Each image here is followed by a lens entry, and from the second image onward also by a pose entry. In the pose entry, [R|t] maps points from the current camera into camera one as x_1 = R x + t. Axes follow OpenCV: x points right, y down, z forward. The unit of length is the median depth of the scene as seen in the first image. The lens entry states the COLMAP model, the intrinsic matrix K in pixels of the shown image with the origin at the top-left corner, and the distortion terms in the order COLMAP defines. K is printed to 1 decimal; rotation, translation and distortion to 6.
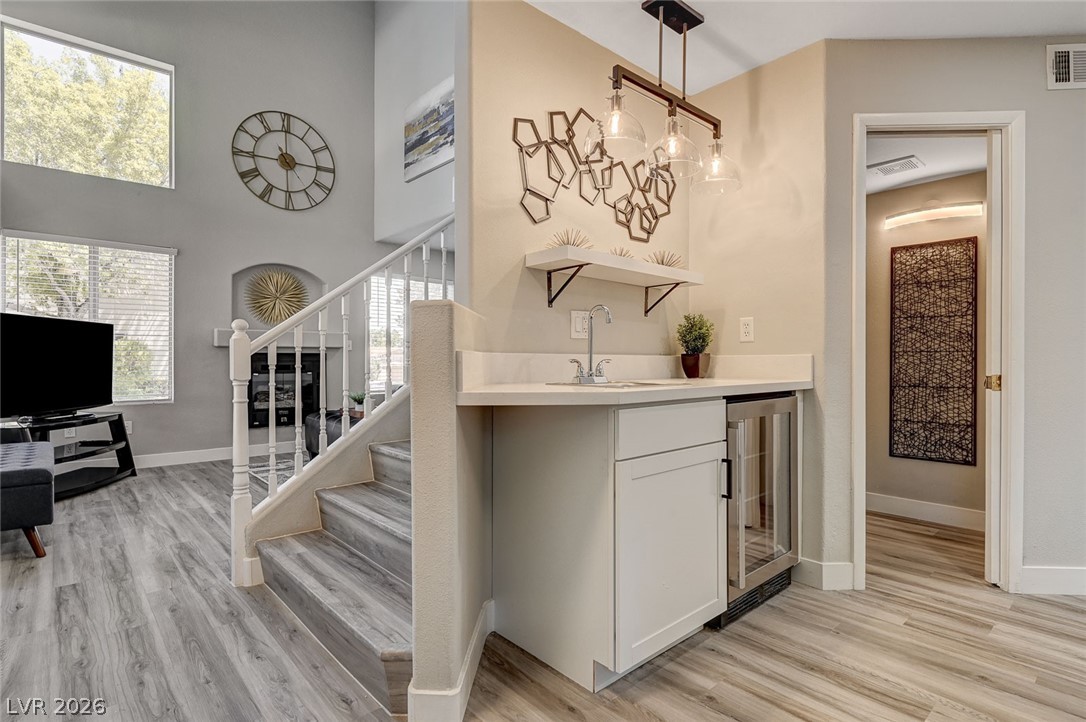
lens RADIAL K [[539.3, 0, 544.9], [0, 539.3, 360.6], [0, 0, 1]] dist [-0.002015, -0.000569]
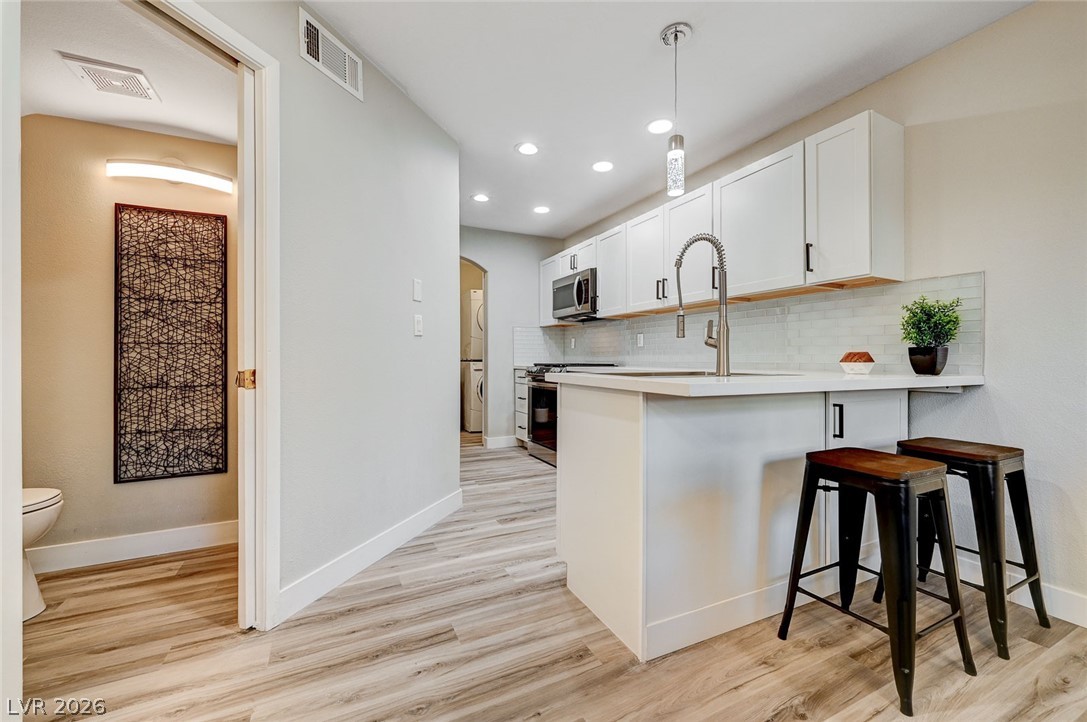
lens RADIAL K [[444.5, 0, 548.3], [0, 444.5, 358.7], [0, 0, 1]] dist [-0.000551, 0.000623]
pose [[0.267617, -0.002956, 0.963521, 0.226657], [0.004872, 0.999987, 0.001714, 0.008159], [-0.963513, 0.004236, 0.267628, 0.280031]]
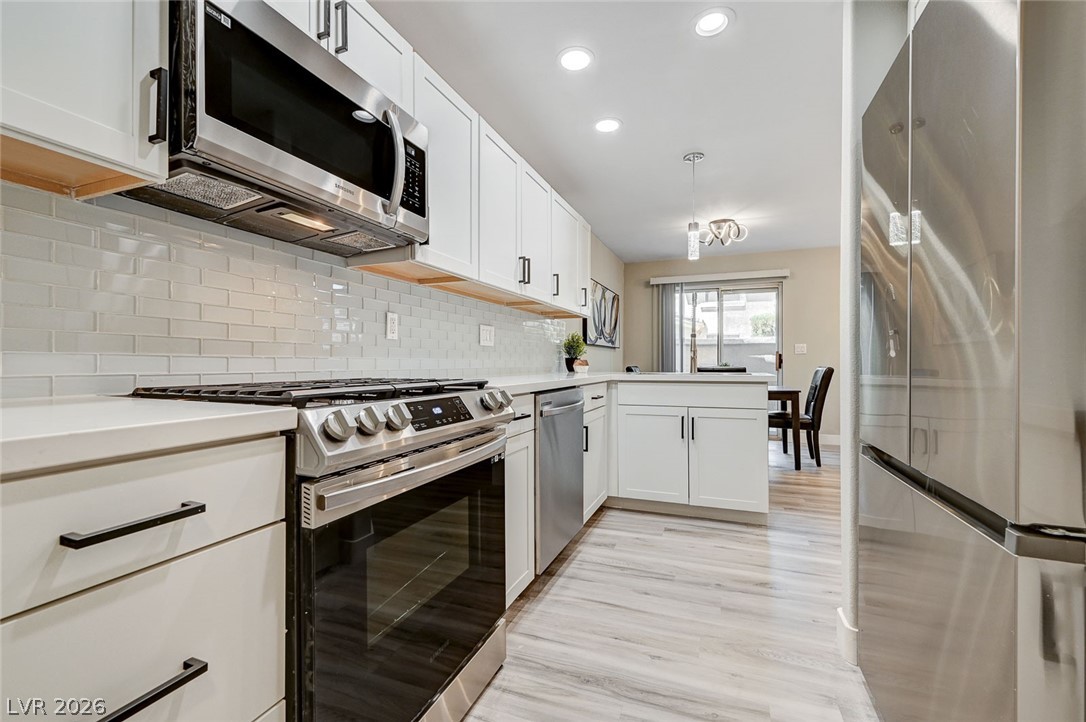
lens RADIAL K [[444.1, 0, 549.1], [0, 444.1, 362.0], [0, 0, 1]] dist [-0.000551, 0.000623]
pose [[-0.896945, -0.003764, -0.442126, 0.989471], [-0.005542, 0.999981, 0.002729, 0.006773], [0.442108, 0.004899, -0.896949, 0.687371]]
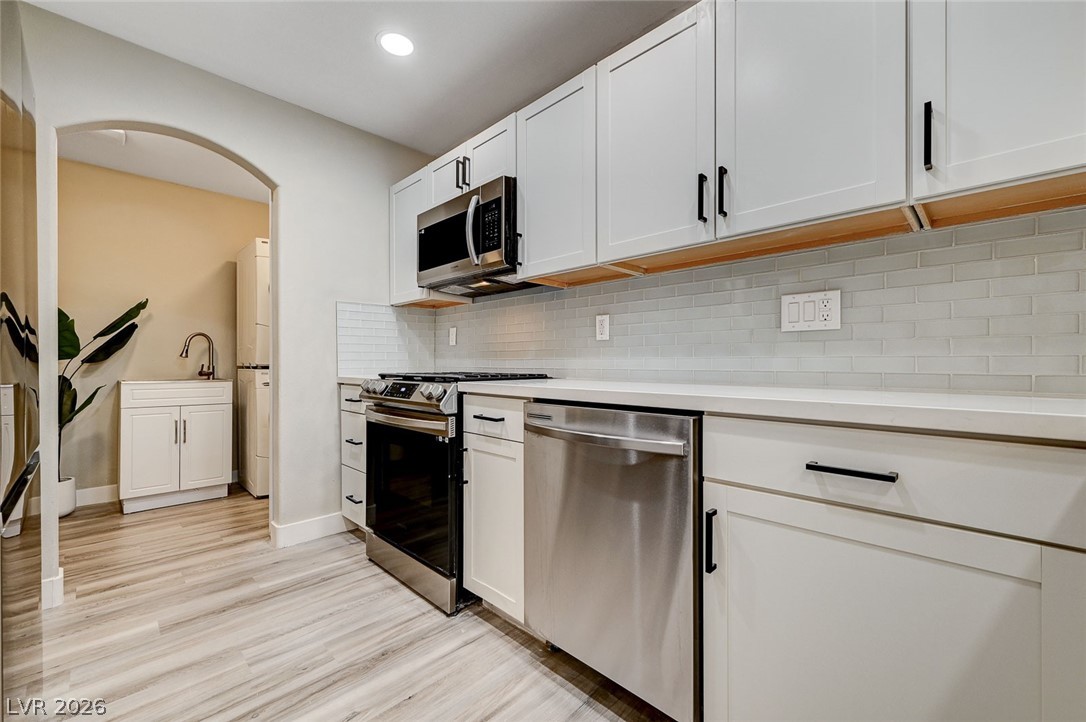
lens RADIAL K [[444.1, 0, 548.3], [0, 444.1, 364.6], [0, 0, 1]] dist [-0.000551, 0.000623]
pose [[-0.062003, -0.007018, 0.998051, 0.589476], [0.003591, 0.999967, 0.007254, 0.007841], [-0.998069, 0.004034, -0.061976, 0.394227]]
